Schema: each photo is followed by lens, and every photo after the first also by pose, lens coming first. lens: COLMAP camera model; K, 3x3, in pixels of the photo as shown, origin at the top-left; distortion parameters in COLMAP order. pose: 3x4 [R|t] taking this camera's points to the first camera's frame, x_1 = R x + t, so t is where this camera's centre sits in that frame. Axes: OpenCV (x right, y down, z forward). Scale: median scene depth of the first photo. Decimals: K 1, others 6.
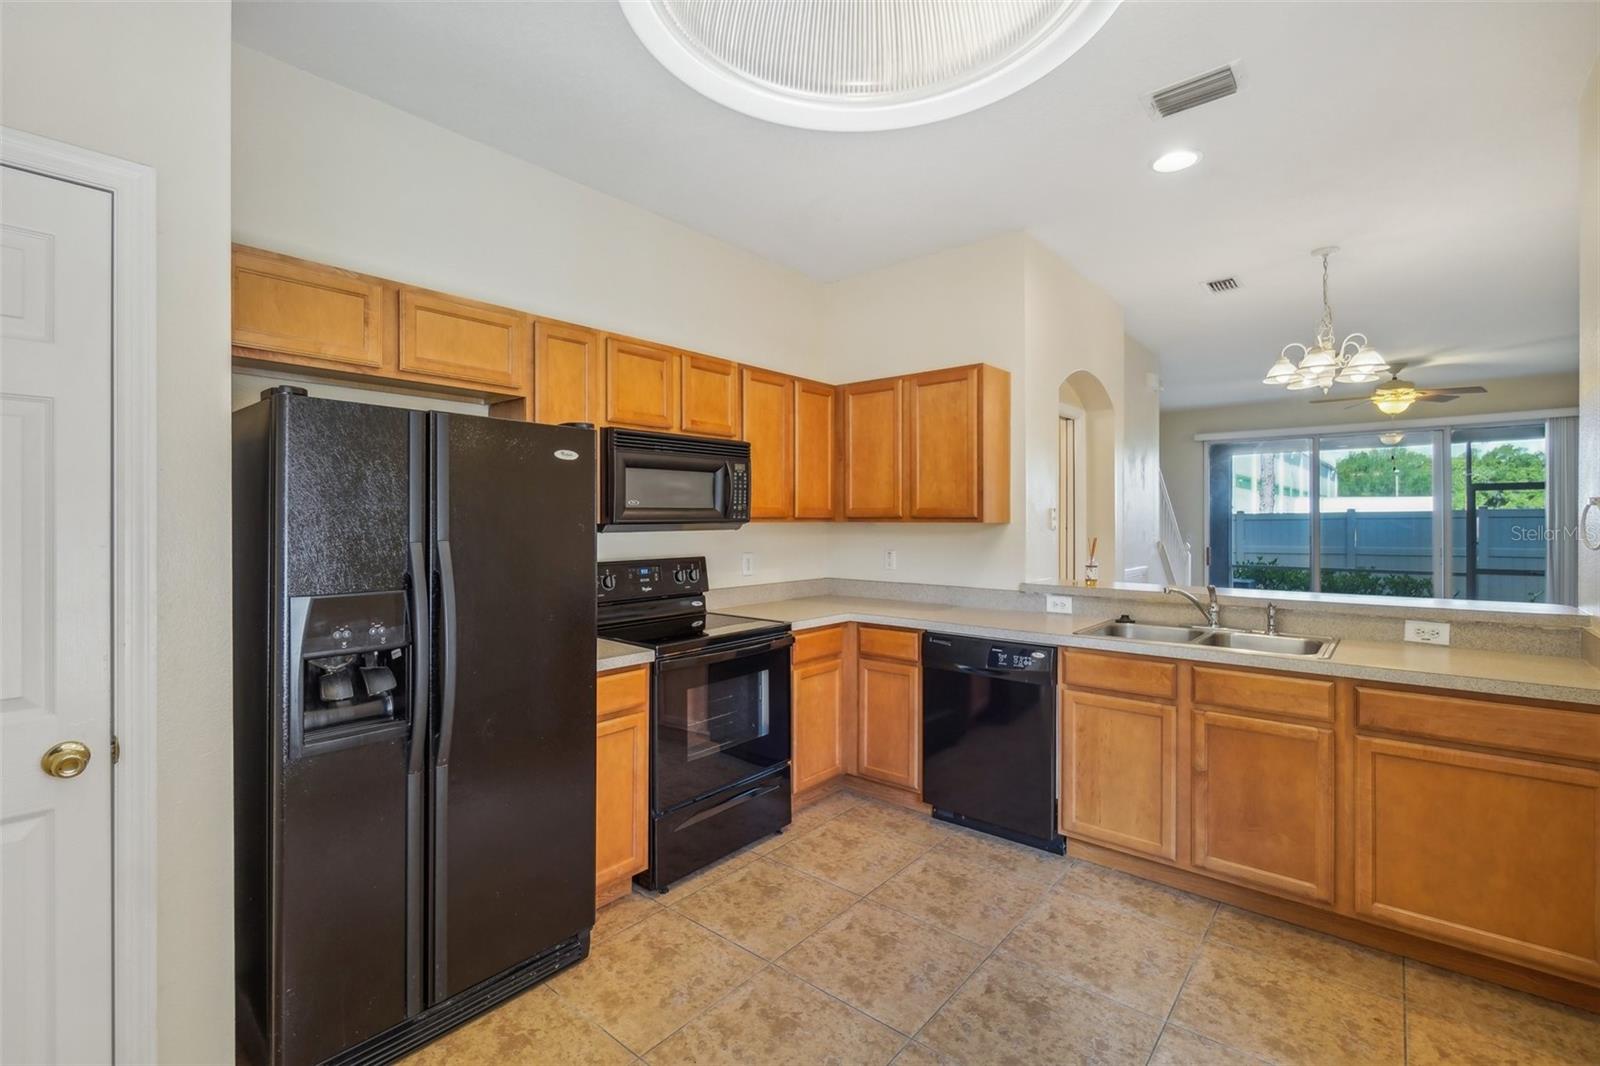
lens RADIAL K [[732.7, 0, 803.5], [0, 732.7, 550.4], [0, 0, 1]] dist [0.002429, -0.001129]
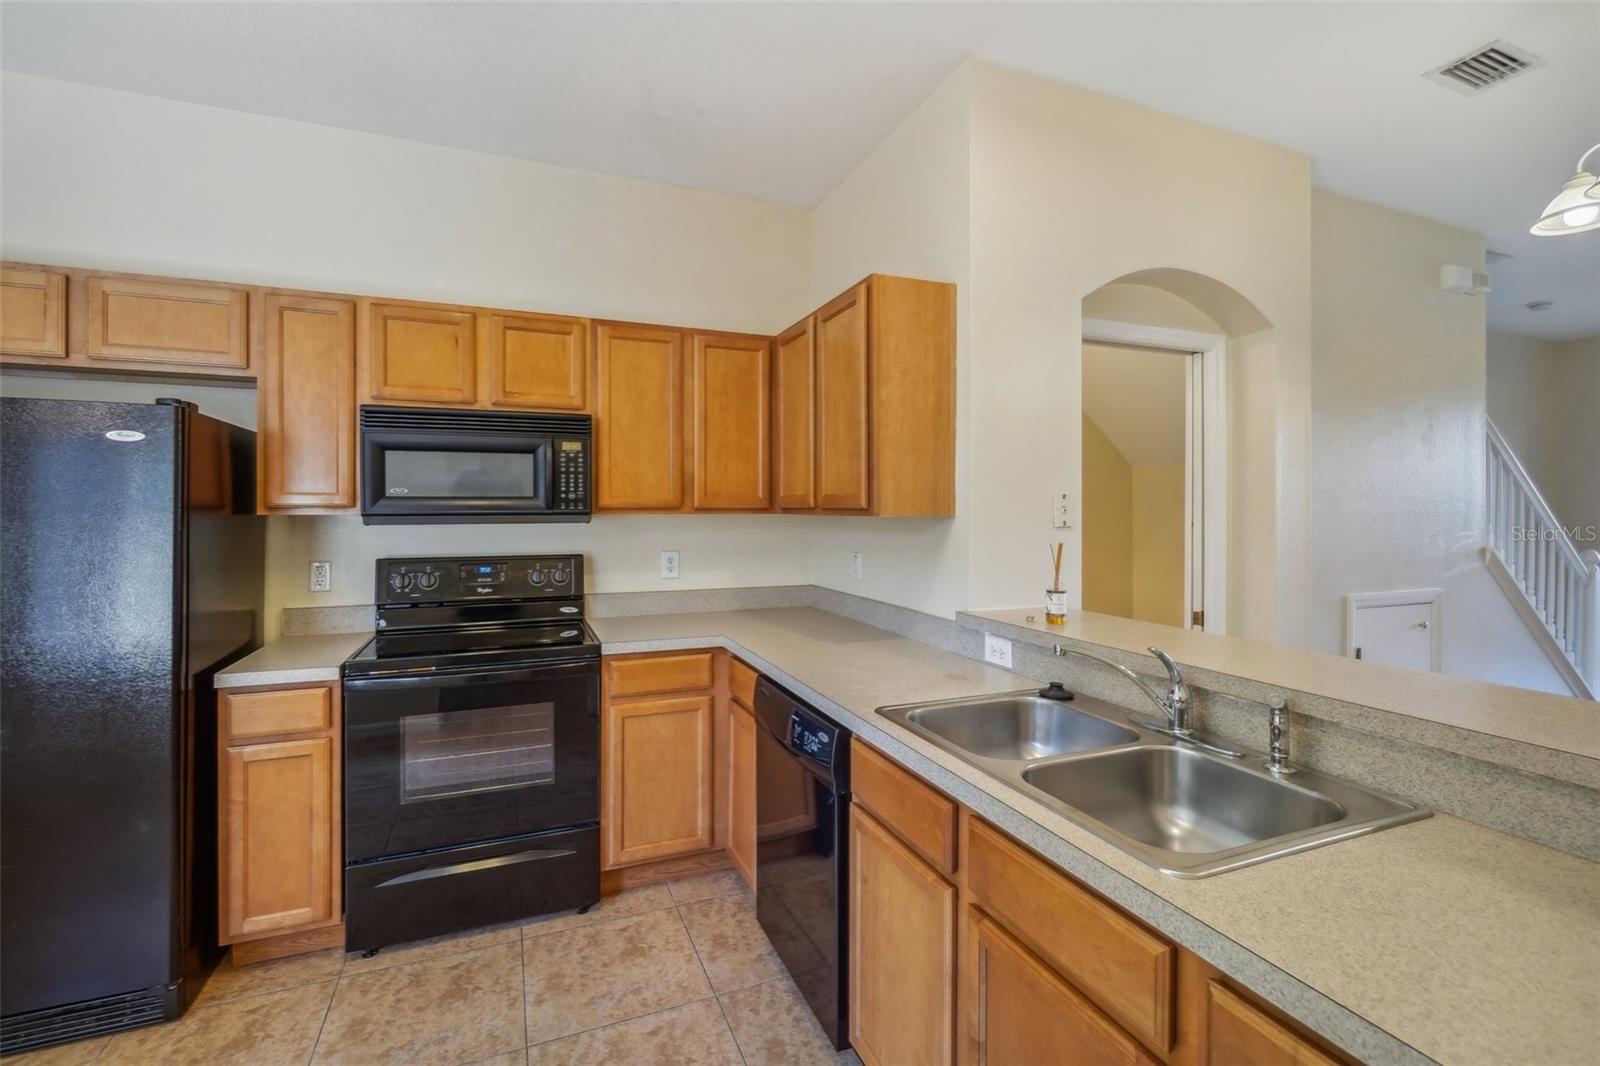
lens RADIAL K [[732.7, 0, 795.1], [0, 732.7, 535.1], [0, 0, 1]] dist [0.002429, -0.001129]
pose [[0.879739, 0.019753, -0.475046, 0.518042], [-0.022437, 0.999748, 0.000021, -0.020533], [0.474926, 0.010640, 0.879961, 0.405082]]
